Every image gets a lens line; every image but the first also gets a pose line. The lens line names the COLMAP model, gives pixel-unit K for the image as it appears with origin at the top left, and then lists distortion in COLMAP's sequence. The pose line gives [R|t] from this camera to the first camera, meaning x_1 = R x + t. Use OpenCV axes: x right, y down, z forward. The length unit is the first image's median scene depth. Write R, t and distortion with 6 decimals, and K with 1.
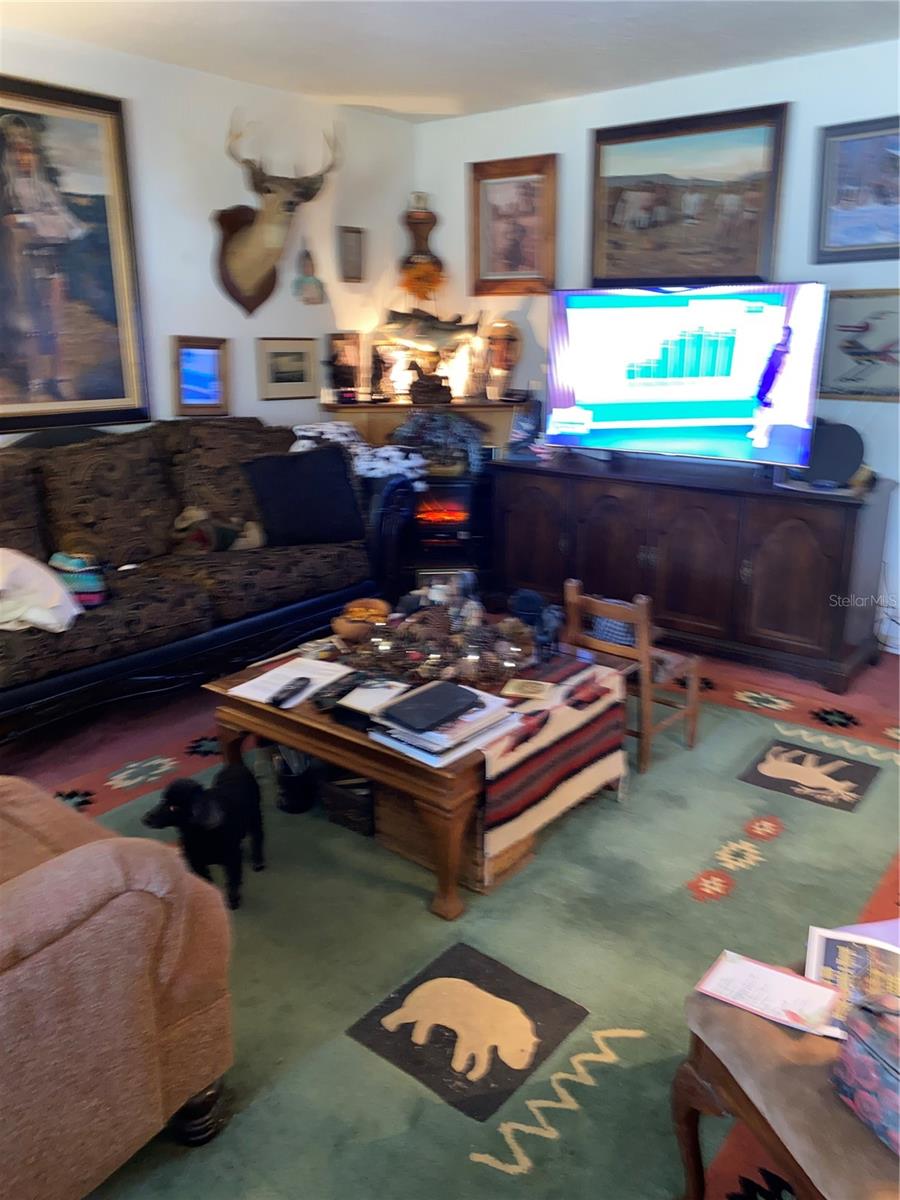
lens RADIAL K [[920.3, 0, 447.8], [0, 920.3, 599.7], [0, 0, 1]] dist [0.001361, -0.013516]
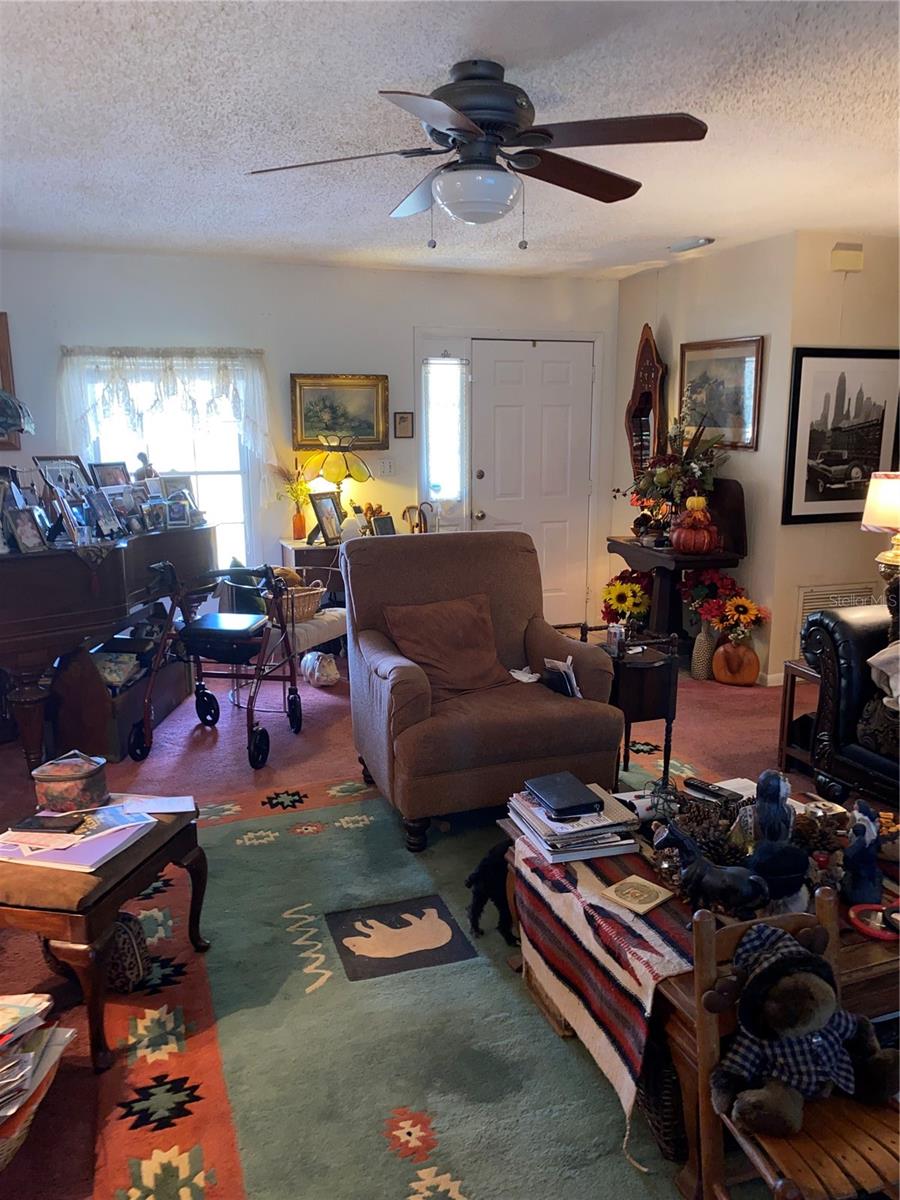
lens RADIAL K [[920.3, 0, 447.8], [0, 920.3, 599.3], [0, 0, 1]] dist [0.001361, -0.013516]
pose [[-0.524529, 0.164705, -0.835309, 1.069348], [-0.249236, 0.908424, 0.335629, -0.484937], [0.814095, 0.384236, -0.435445, 1.492022]]
